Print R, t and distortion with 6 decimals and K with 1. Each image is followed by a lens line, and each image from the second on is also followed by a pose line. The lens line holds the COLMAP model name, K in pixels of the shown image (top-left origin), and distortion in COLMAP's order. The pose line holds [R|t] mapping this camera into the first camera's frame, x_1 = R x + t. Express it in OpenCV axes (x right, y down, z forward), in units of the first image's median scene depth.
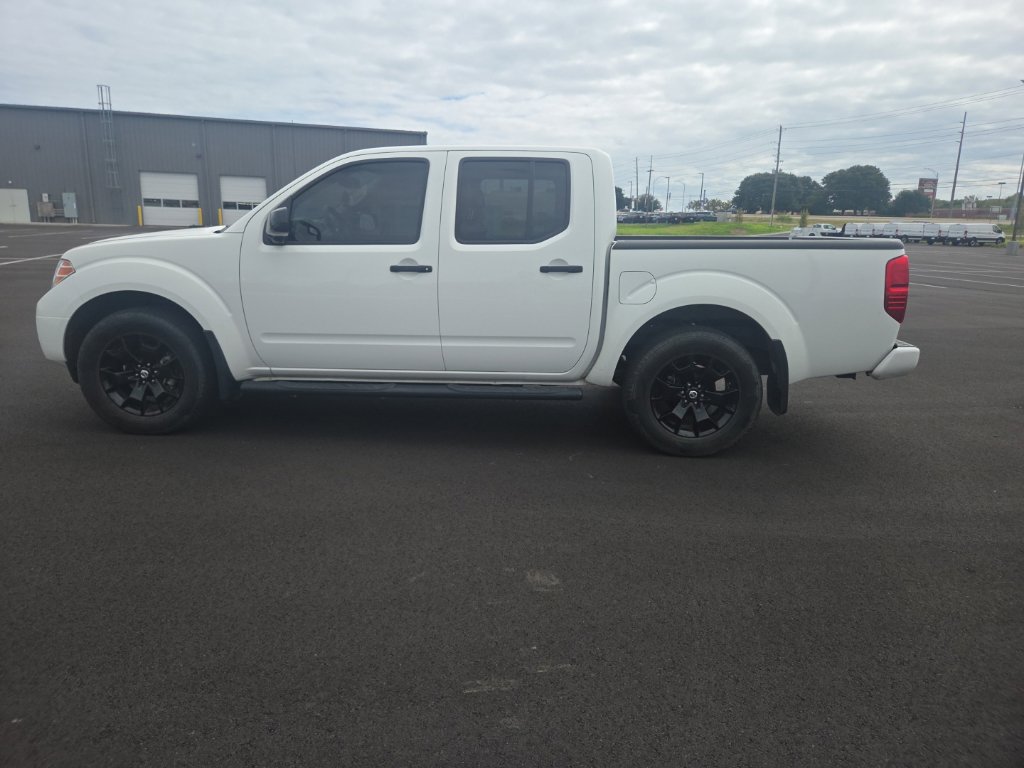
lens RADIAL K [[690.1, 0, 484.4], [0, 690.1, 367.7], [0, 0, 1]] dist [0.066932, -0.057583]
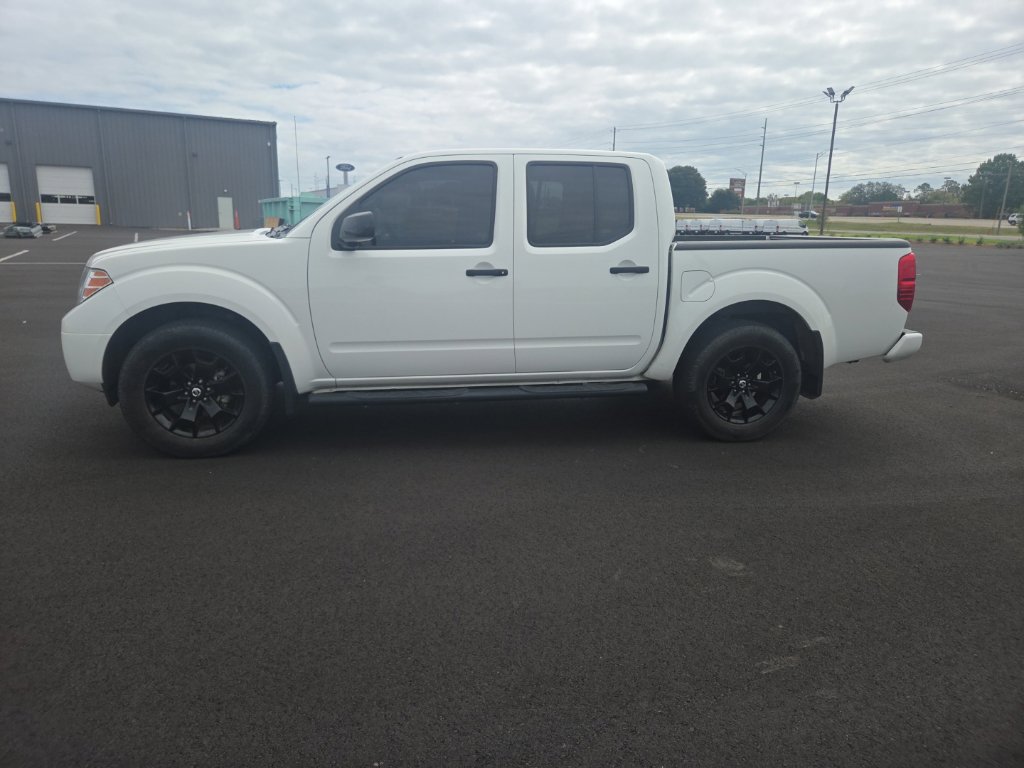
lens RADIAL K [[692.3, 0, 483.0], [0, 692.3, 372.7], [0, 0, 1]] dist [0.063442, -0.054699]
pose [[0.976505, -0.048252, 0.210024, -0.320545], [0.045533, 0.998805, 0.017769, -0.016495], [-0.210630, -0.007788, 0.977535, 0.020923]]
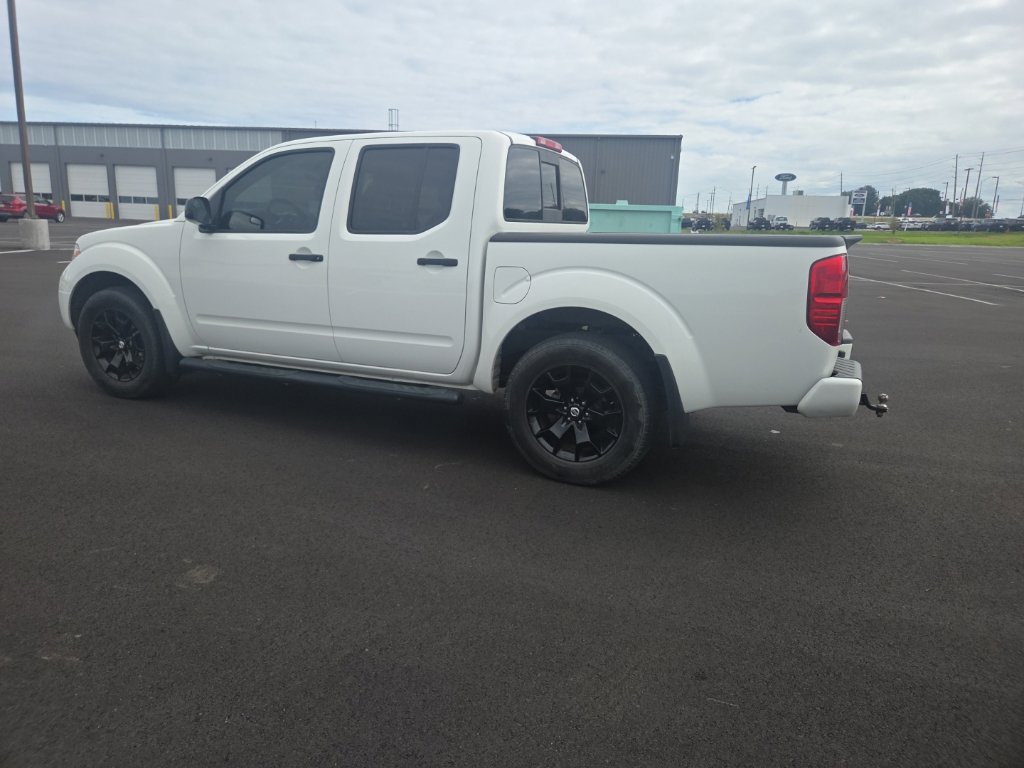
lens RADIAL K [[685.6, 0, 484.3], [0, 685.6, 362.1], [0, 0, 1]] dist [0.063673, -0.054887]
pose [[0.928212, 0.078446, -0.363688, 0.498710], [-0.084455, 0.996427, -0.000624, -0.012575], [0.362339, 0.031295, 0.931521, 0.161139]]
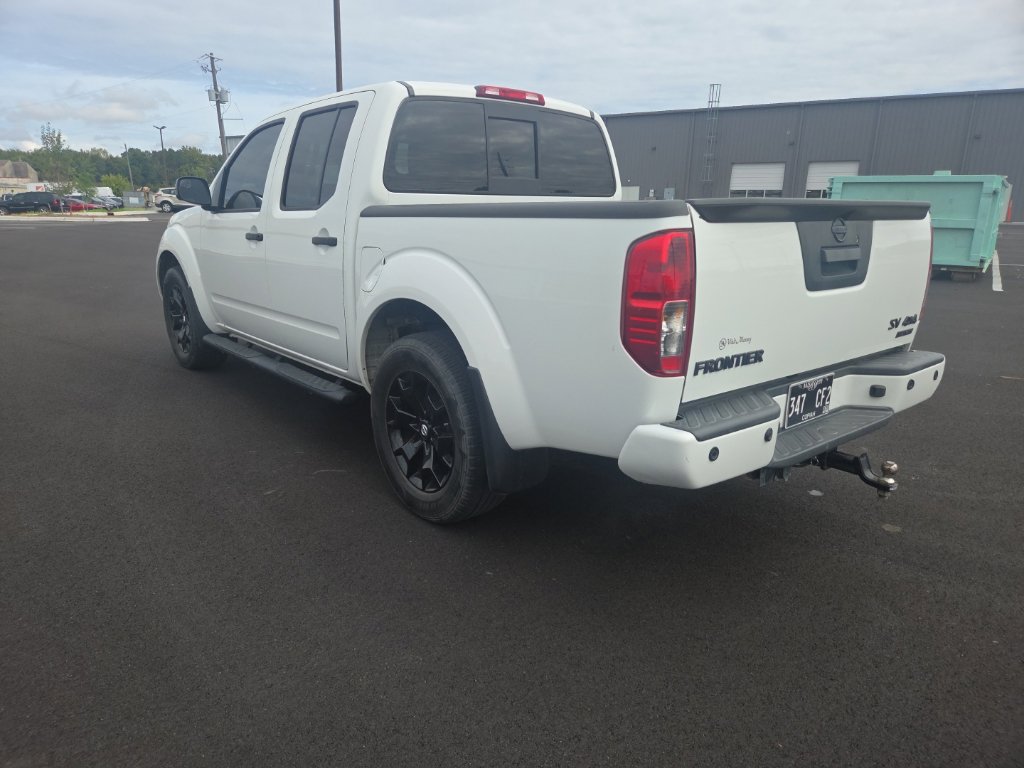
lens RADIAL K [[676.2, 0, 492.6], [0, 676.2, 389.8], [0, 0, 1]] dist [0.068109, -0.055069]
pose [[0.673476, 0.180949, -0.716720, 0.821247], [-0.147928, 0.982955, 0.109163, -0.084495], [0.724257, 0.032504, 0.688764, 0.576643]]
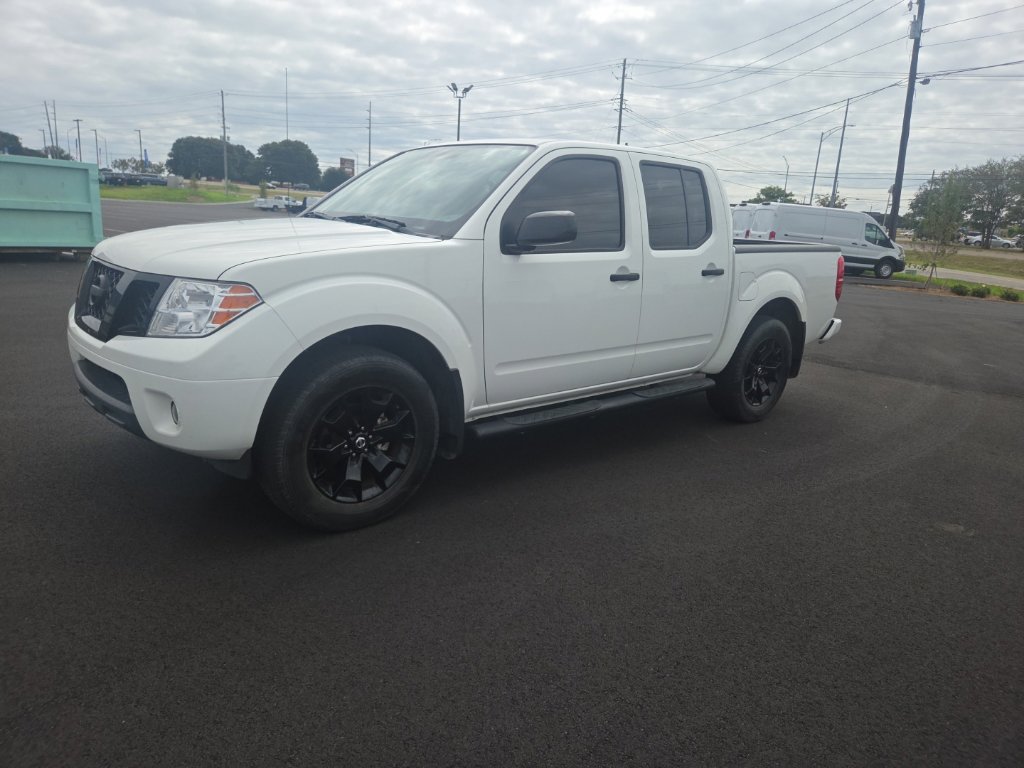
lens RADIAL K [[701.1, 0, 497.4], [0, 701.1, 382.0], [0, 0, 1]] dist [0.064195, -0.061282]
pose [[0.715242, -0.138646, 0.684986, -0.890547], [0.096770, 0.990330, 0.099406, -0.111040], [-0.692145, -0.004814, 0.721742, 0.413635]]
